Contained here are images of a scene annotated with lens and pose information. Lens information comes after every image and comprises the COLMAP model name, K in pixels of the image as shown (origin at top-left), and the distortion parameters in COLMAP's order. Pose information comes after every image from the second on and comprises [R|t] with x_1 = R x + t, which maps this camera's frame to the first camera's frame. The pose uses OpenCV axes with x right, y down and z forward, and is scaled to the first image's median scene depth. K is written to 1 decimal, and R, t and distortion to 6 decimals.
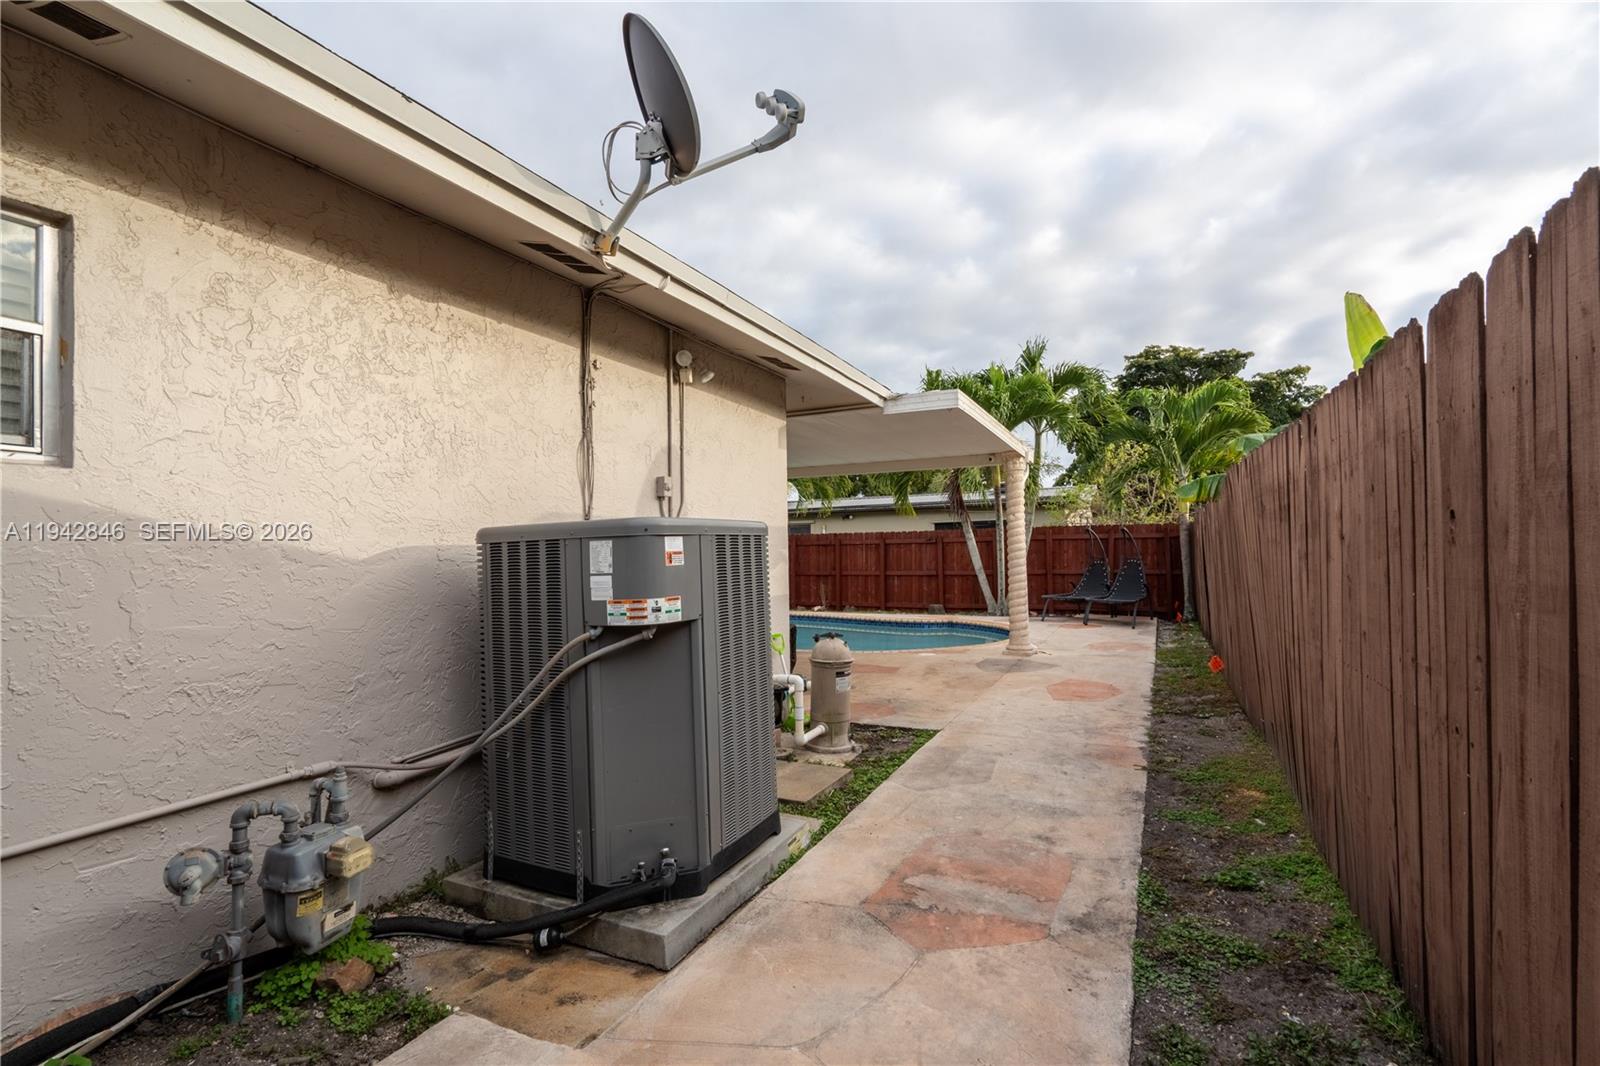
lens RADIAL K [[733.4, 0, 794.6], [0, 733.4, 543.2], [0, 0, 1]] dist [0.015401, 0.000114]
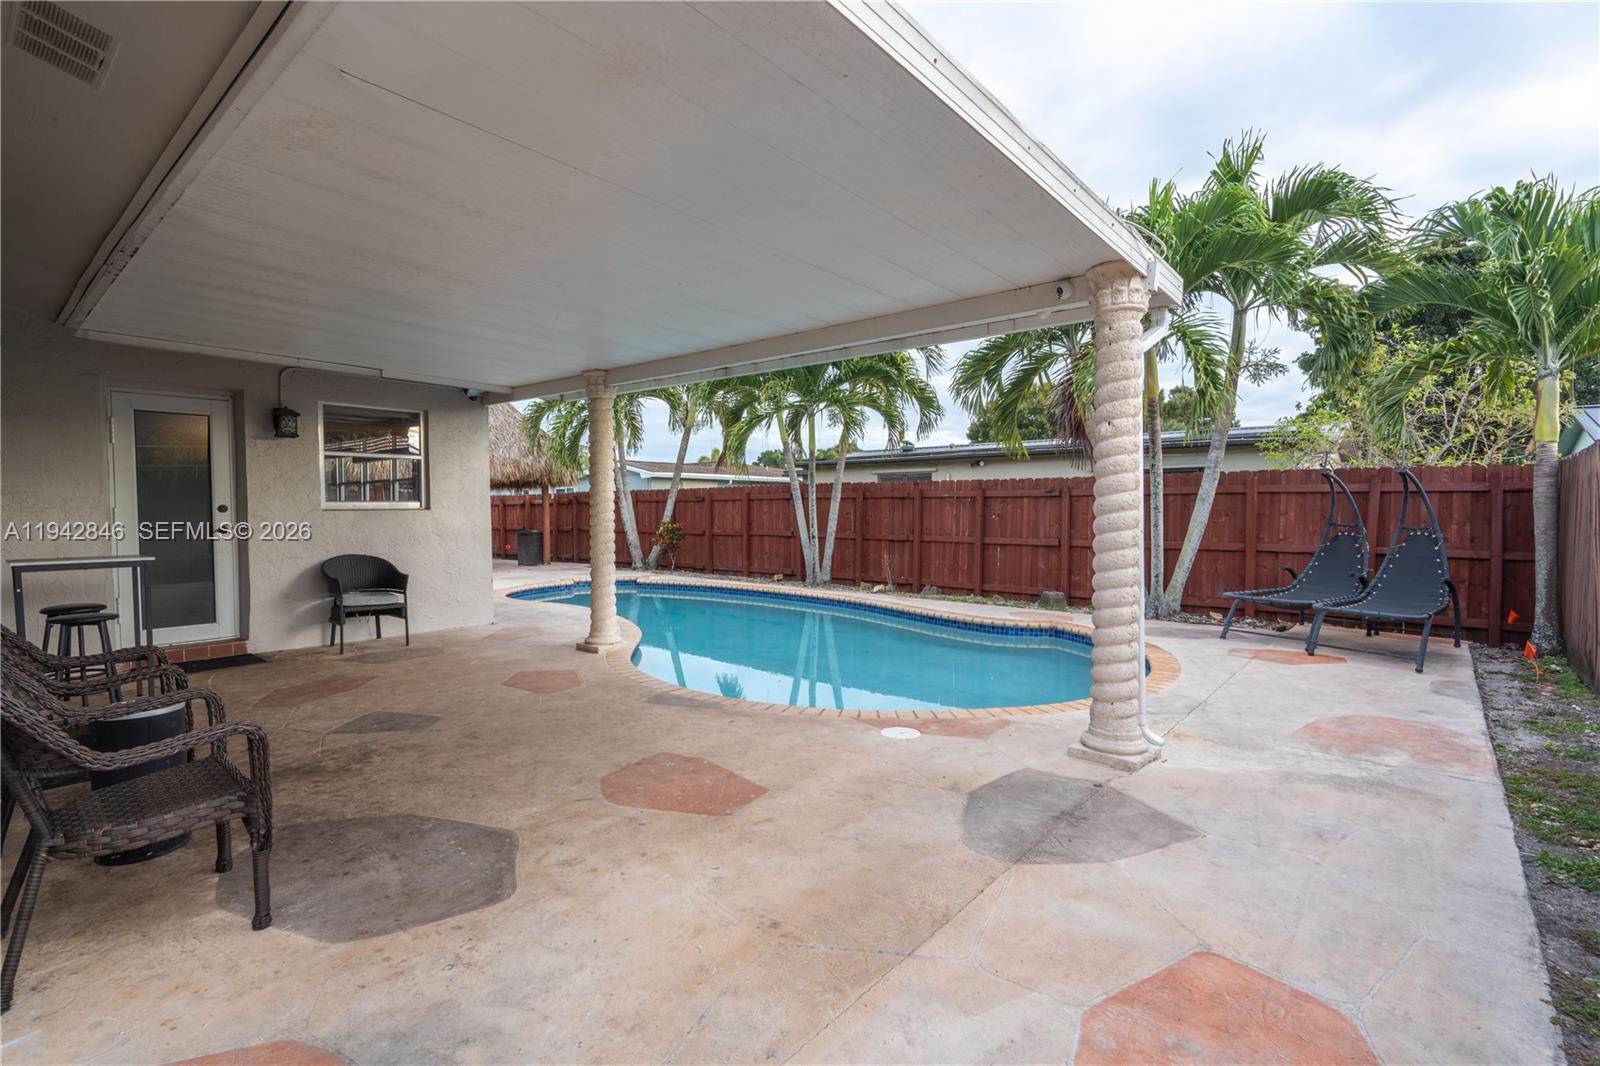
lens RADIAL K [[733.4, 0, 803.3], [0, 733.4, 539.6], [0, 0, 1]] dist [0.015401, 0.000114]
pose [[0.970150, 0.027701, -0.240917, 0.130286], [-0.013678, 0.998124, 0.059685, 0.002116], [0.242118, -0.054608, 0.968709, 0.311870]]
